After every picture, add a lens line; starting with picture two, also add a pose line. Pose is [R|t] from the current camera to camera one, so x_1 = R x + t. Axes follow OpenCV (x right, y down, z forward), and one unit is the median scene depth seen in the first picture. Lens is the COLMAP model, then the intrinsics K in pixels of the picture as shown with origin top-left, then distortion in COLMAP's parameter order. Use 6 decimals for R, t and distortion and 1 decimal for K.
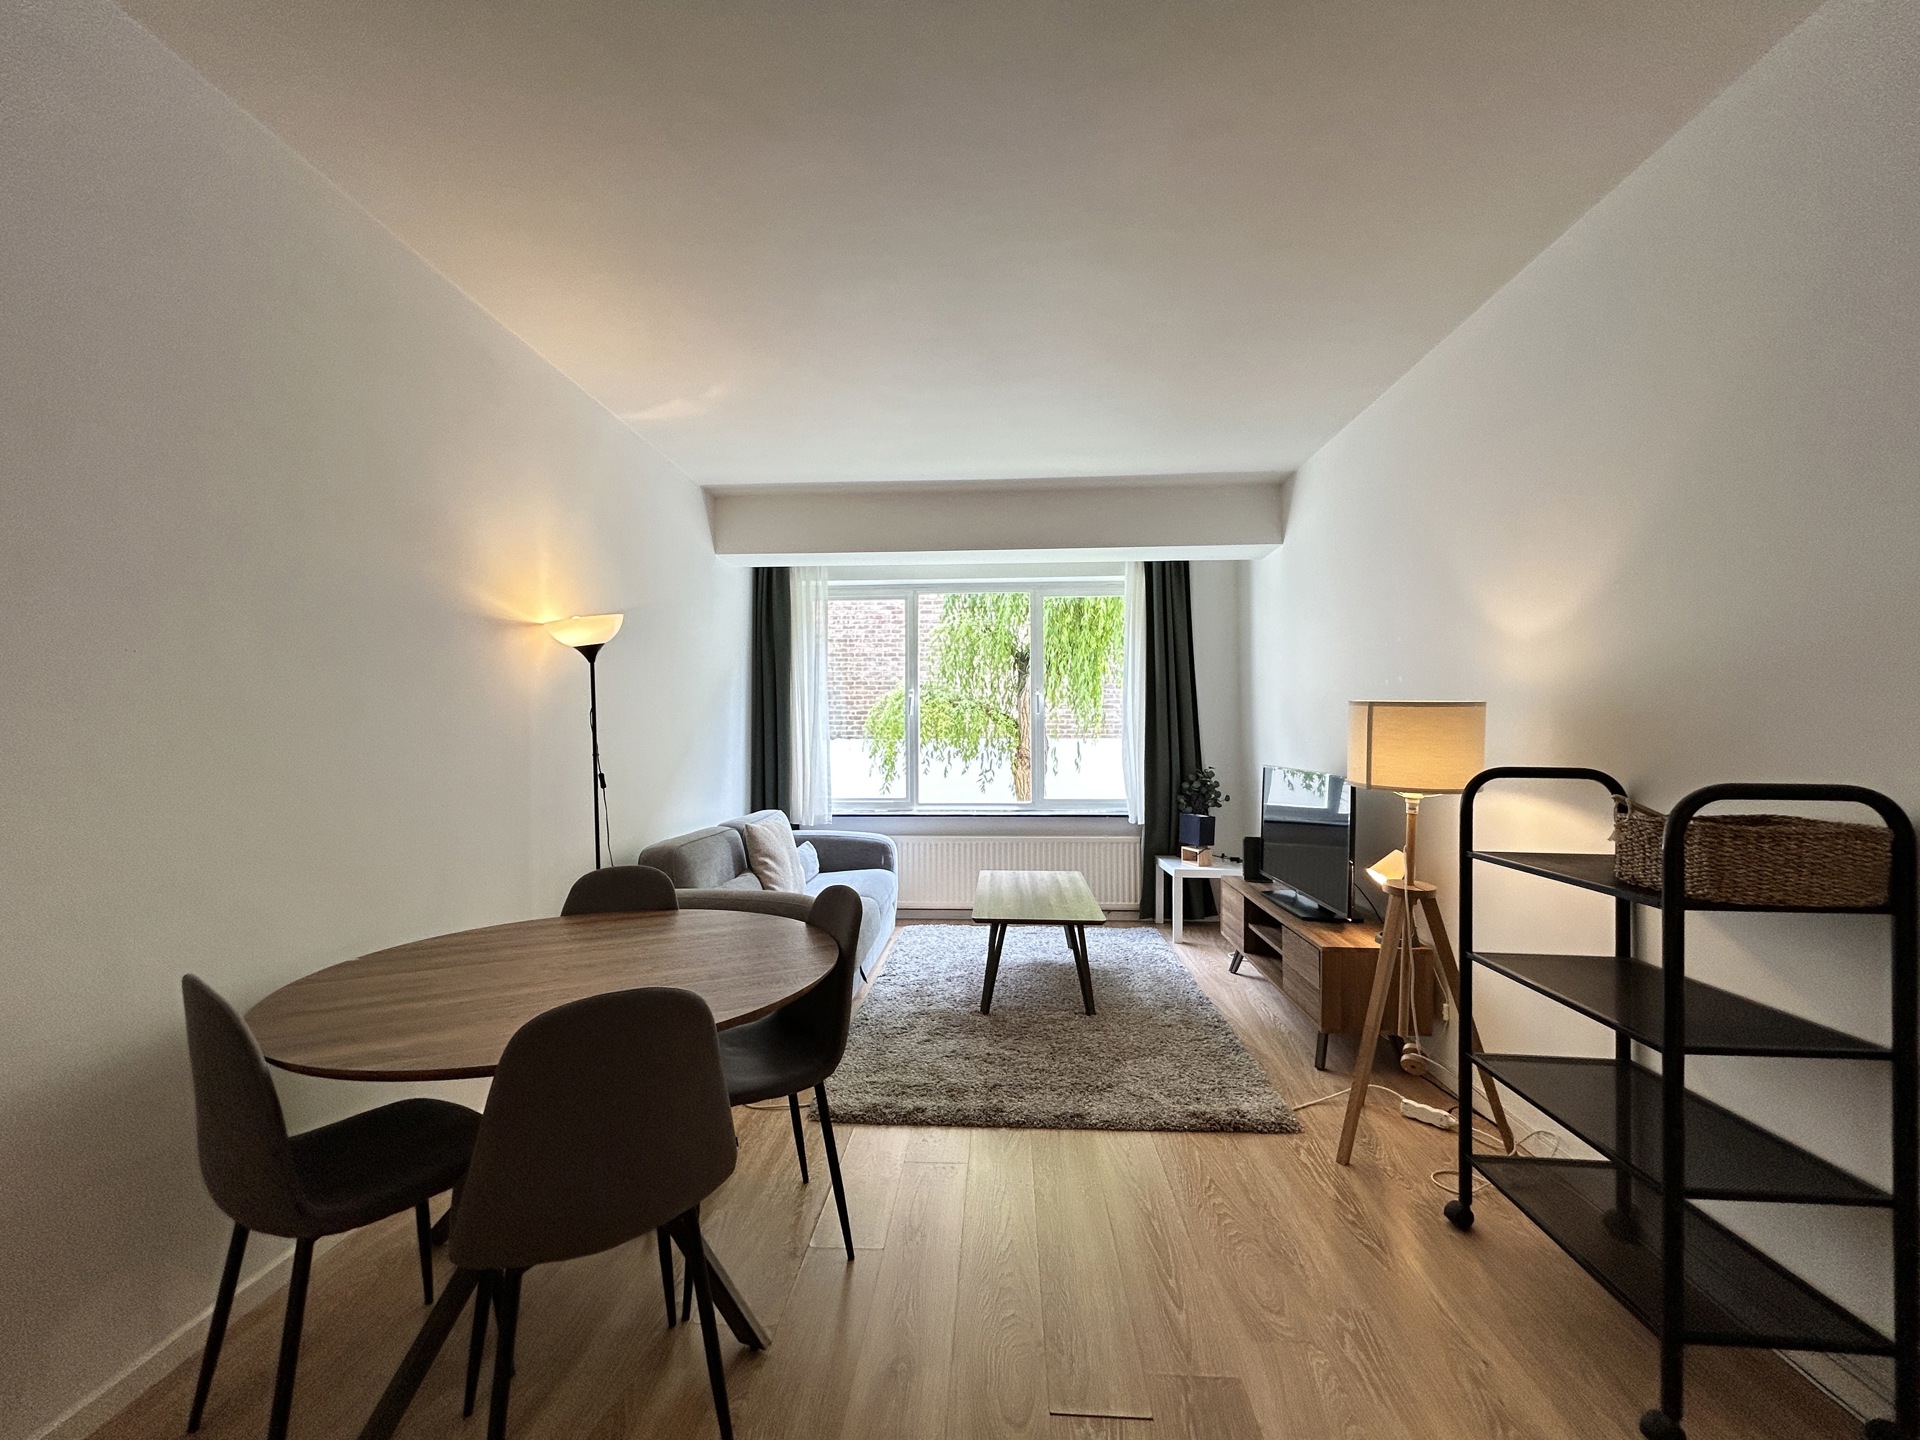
lens RADIAL K [[771.7, 0, 947.4], [0, 771.7, 729.8], [0, 0, 1]] dist [0.000564, 0.000251]
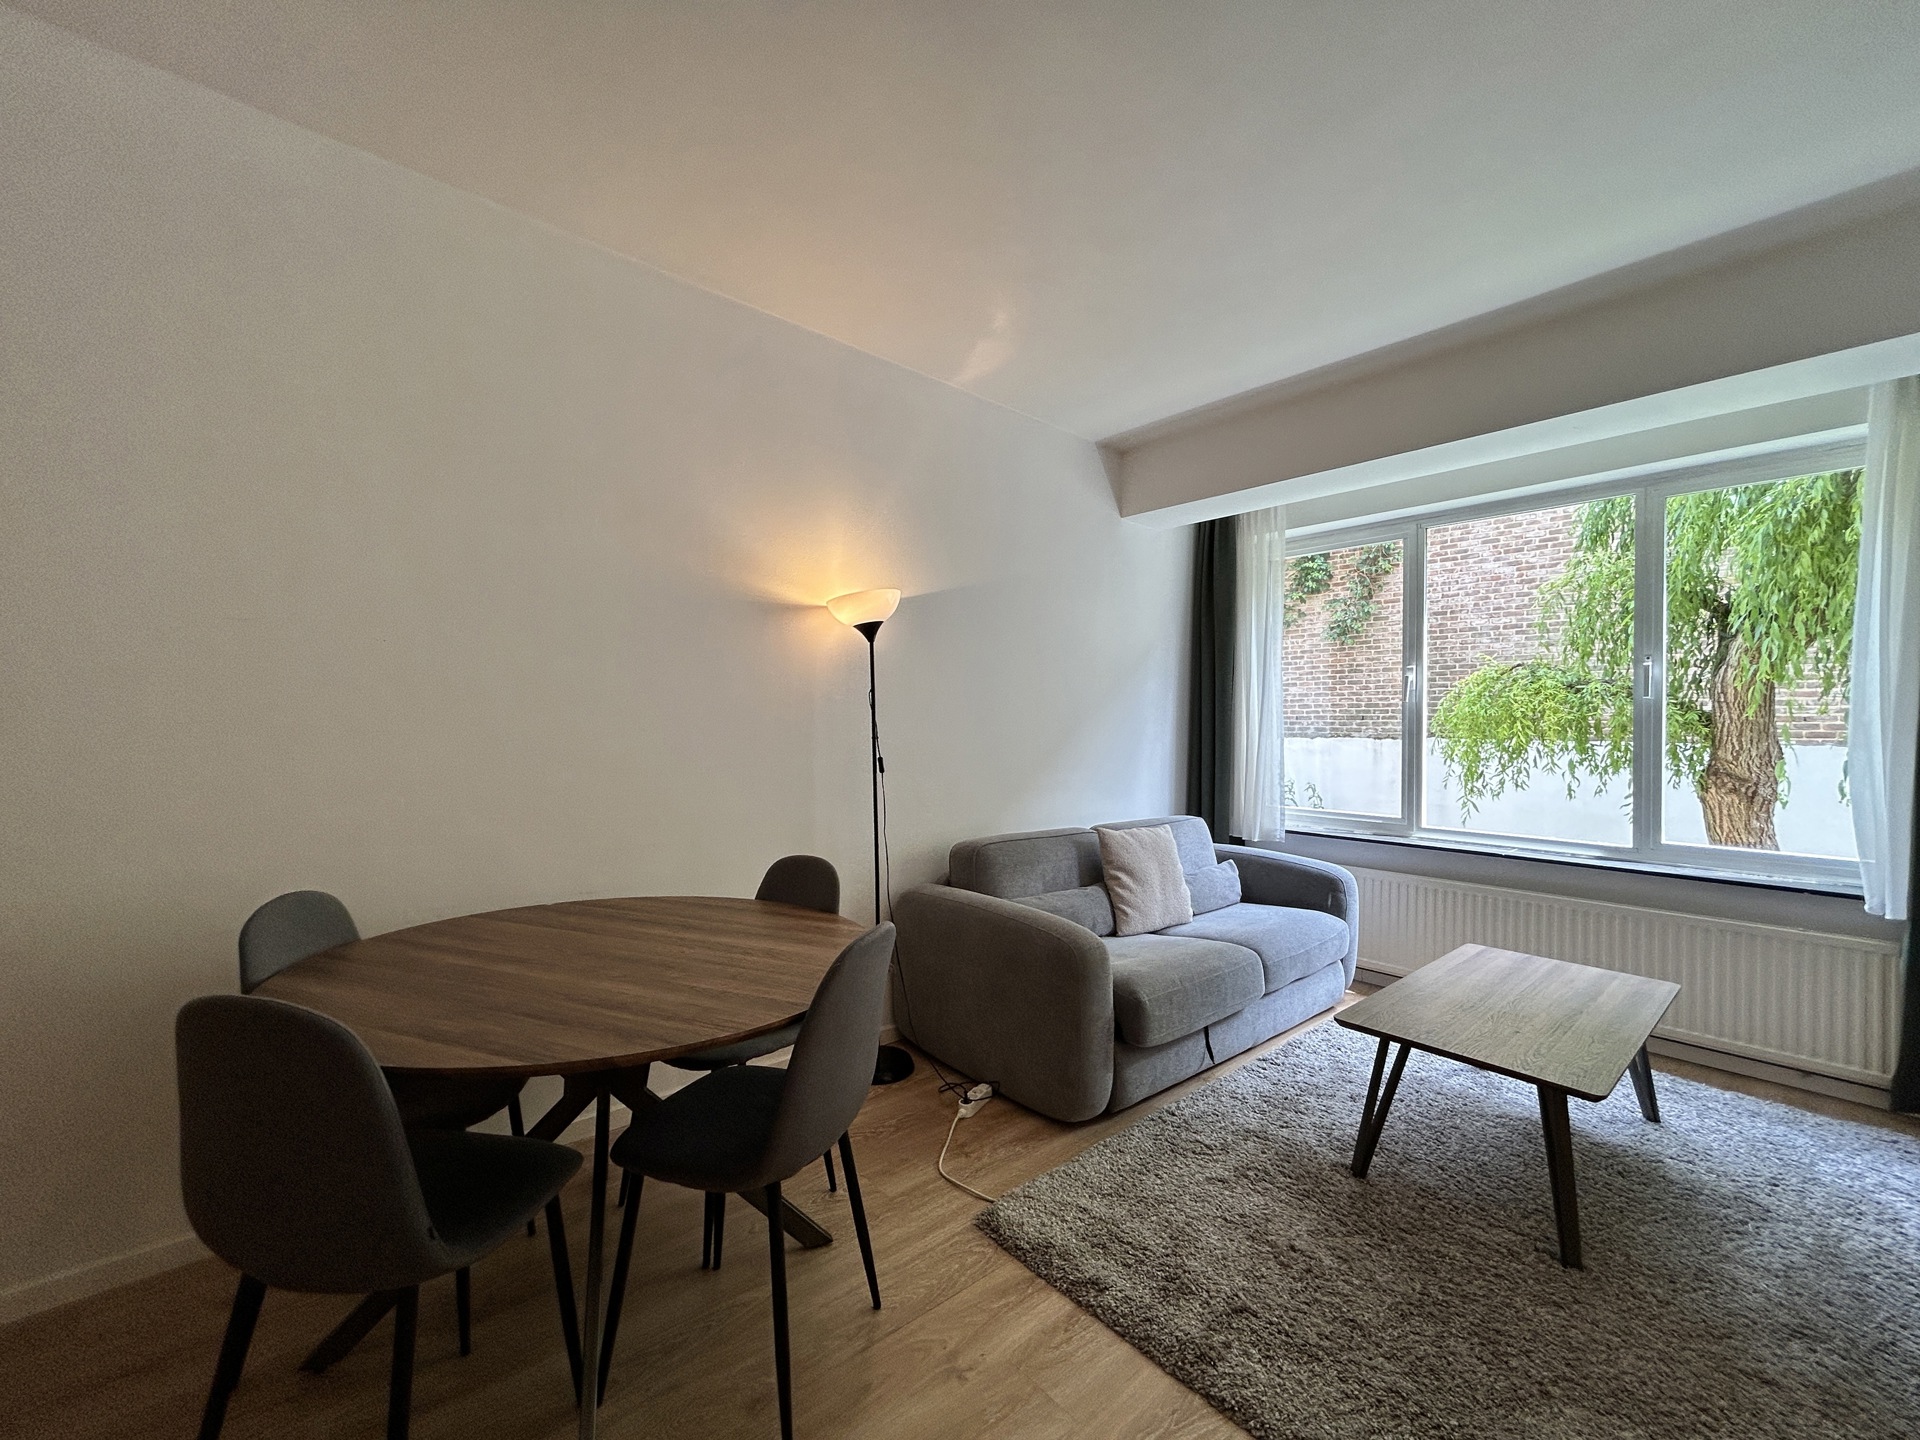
lens RADIAL K [[771.7, 0, 955.2], [0, 771.7, 726.4], [0, 0, 1]] dist [0.000564, 0.000251]
pose [[0.707938, 0.017148, -0.706067, 0.210455], [-0.016907, 0.999830, 0.007331, 0.007216], [0.706072, 0.006747, 0.708107, 0.278009]]
